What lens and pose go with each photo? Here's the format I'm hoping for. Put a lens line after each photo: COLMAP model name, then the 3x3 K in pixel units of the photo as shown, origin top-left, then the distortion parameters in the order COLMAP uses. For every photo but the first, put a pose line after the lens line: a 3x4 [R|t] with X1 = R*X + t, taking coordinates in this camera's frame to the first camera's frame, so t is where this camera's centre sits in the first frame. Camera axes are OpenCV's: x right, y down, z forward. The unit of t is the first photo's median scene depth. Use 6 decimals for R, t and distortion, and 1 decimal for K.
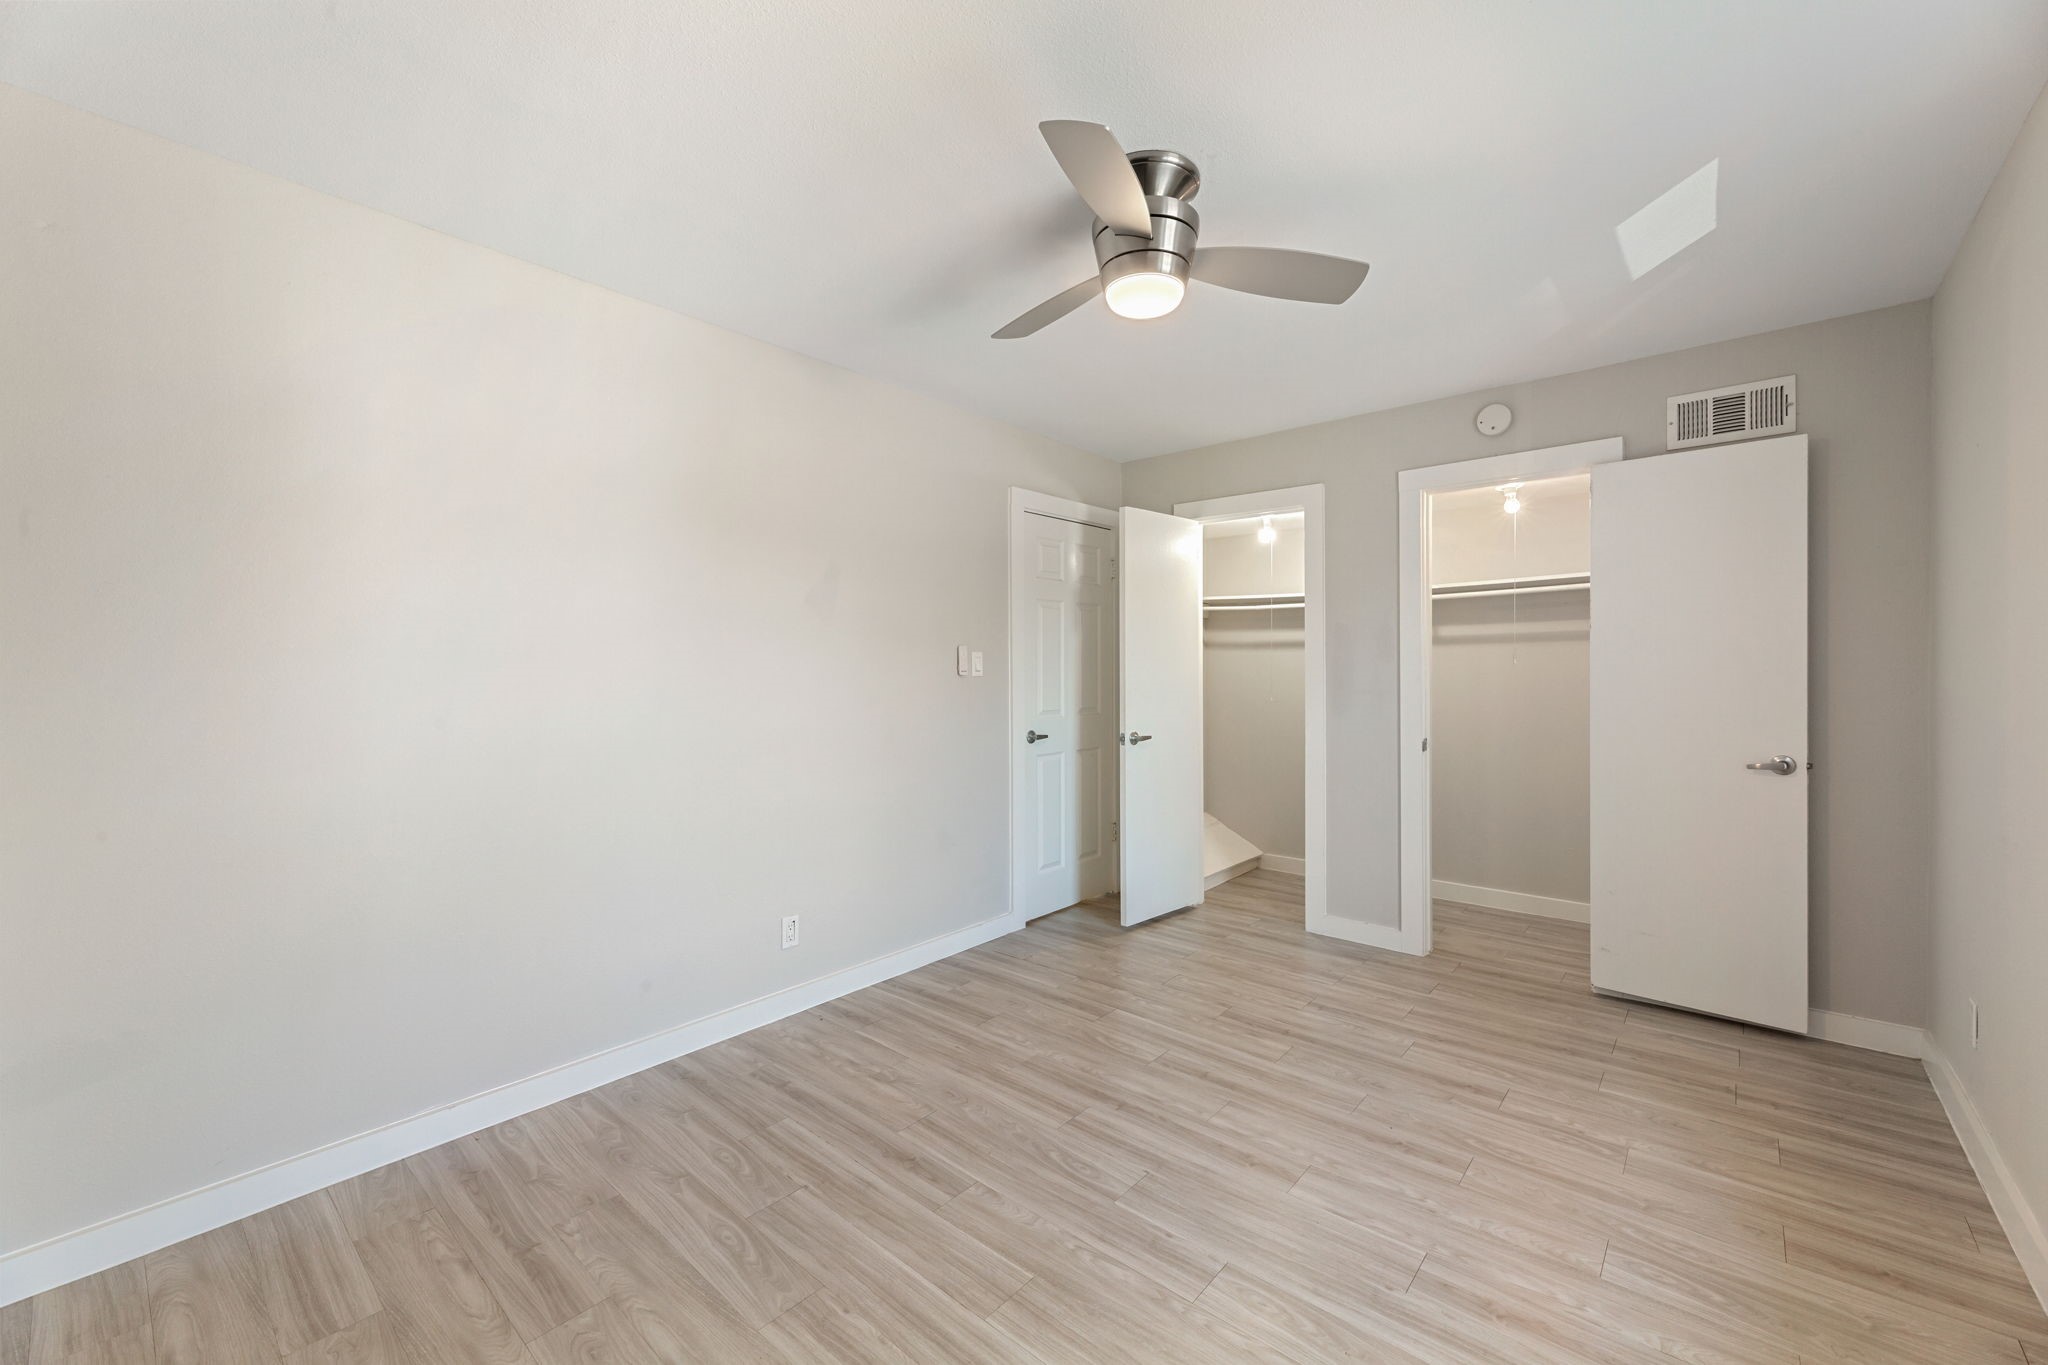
lens RADIAL K [[816.1, 0, 1027.4], [0, 816.1, 674.7], [0, 0, 1]] dist [0.001530, 0.000127]
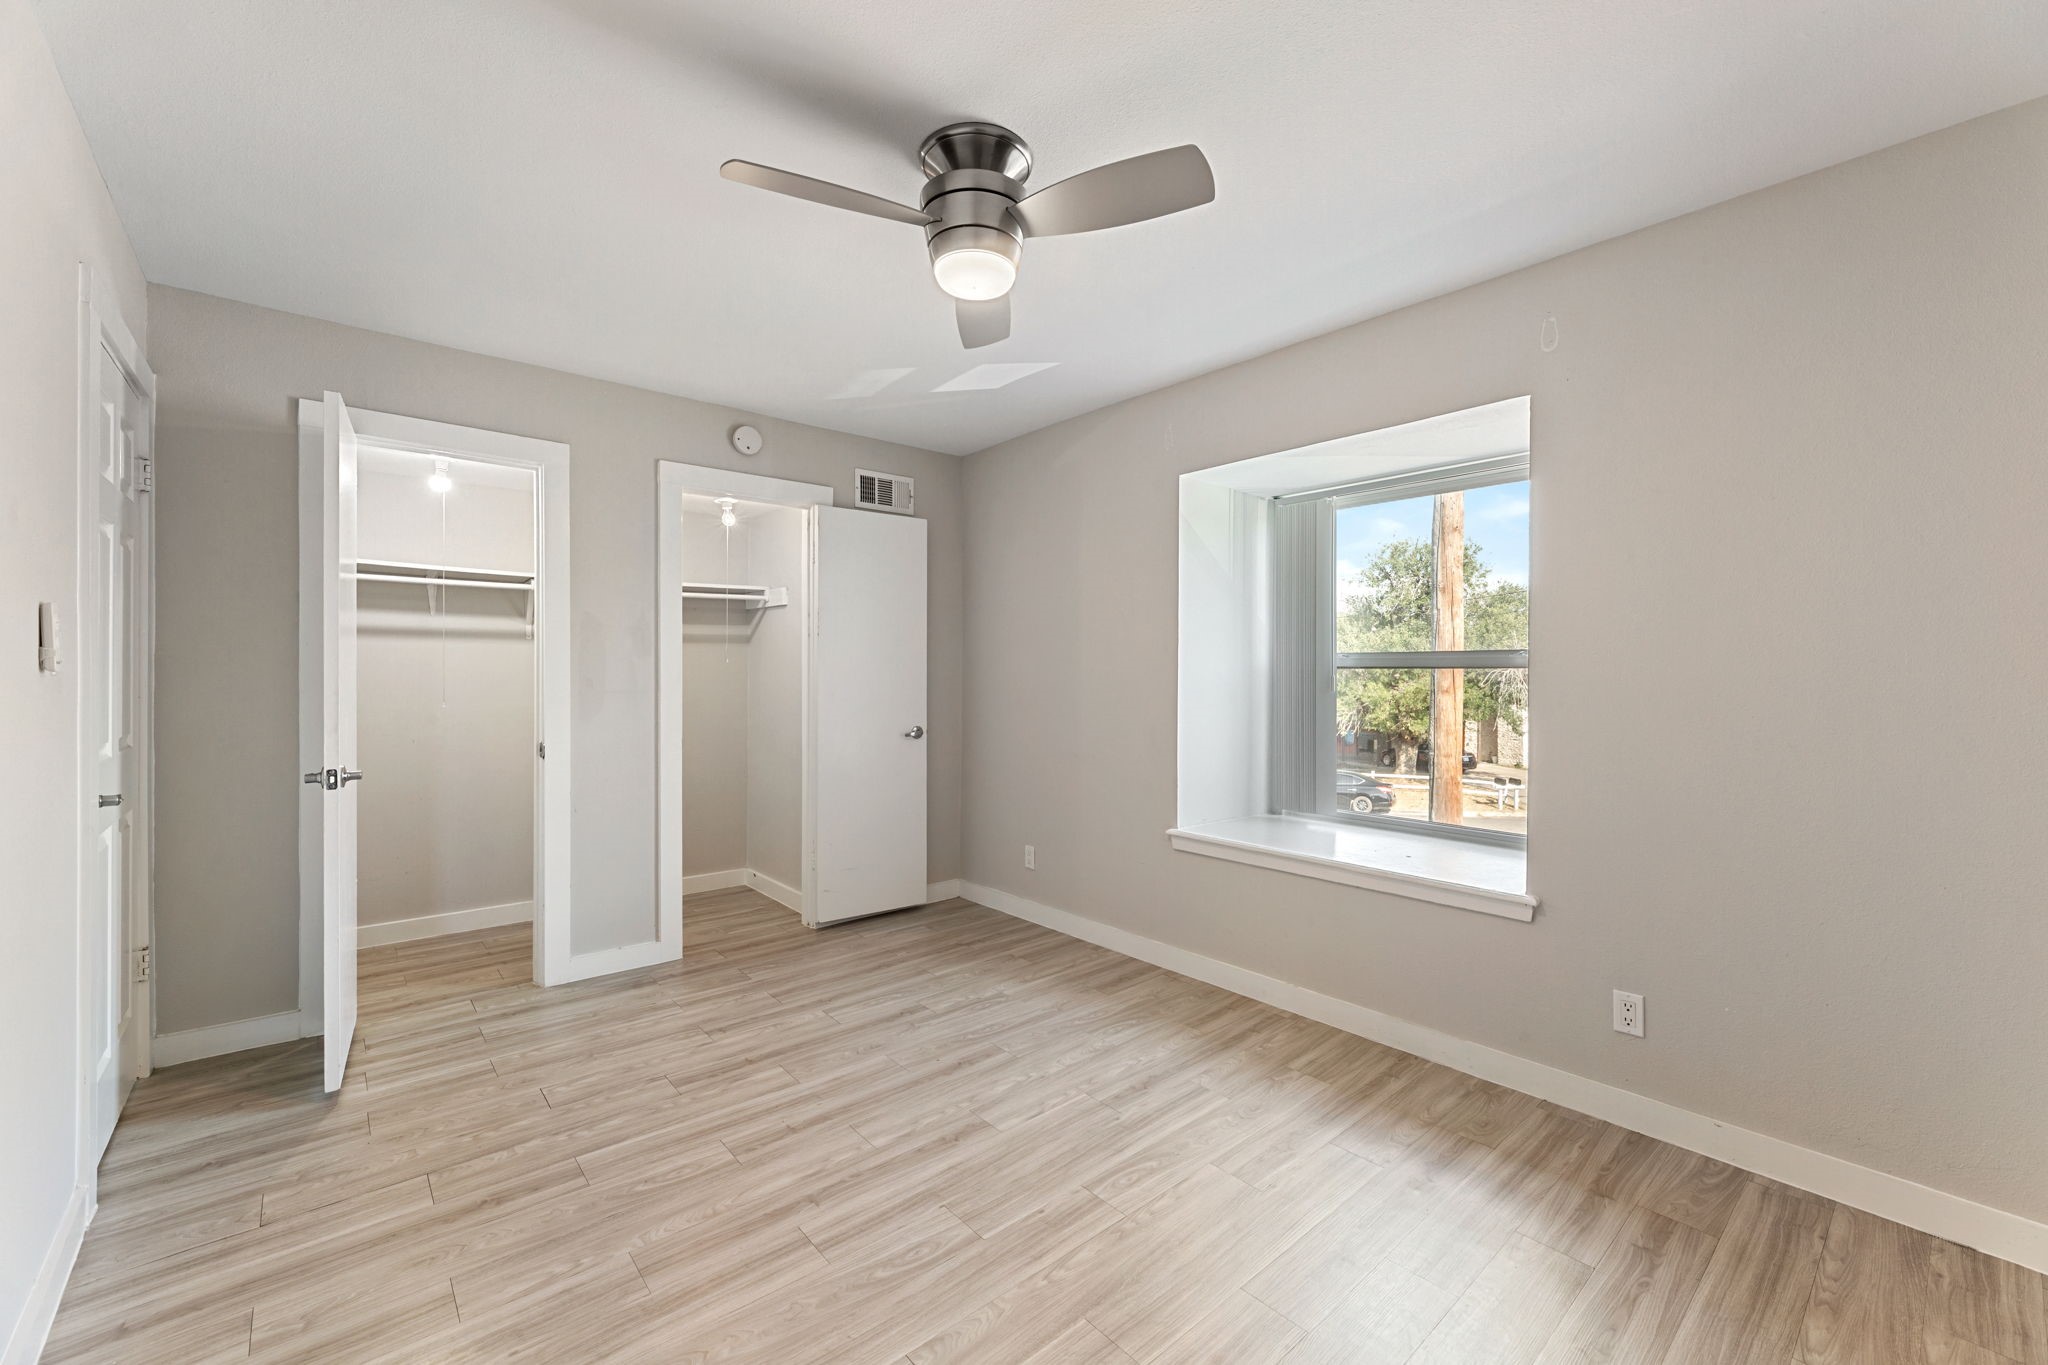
lens RADIAL K [[827.8, 0, 1027.0], [0, 827.8, 665.7], [0, 0, 1]] dist [0.000896, -0.000110]
pose [[0.142159, 0.011611, 0.989776, -0.551570], [0.000364, 0.999931, -0.011782, 0.004975], [-0.989844, 0.002035, 0.142145, 0.546641]]
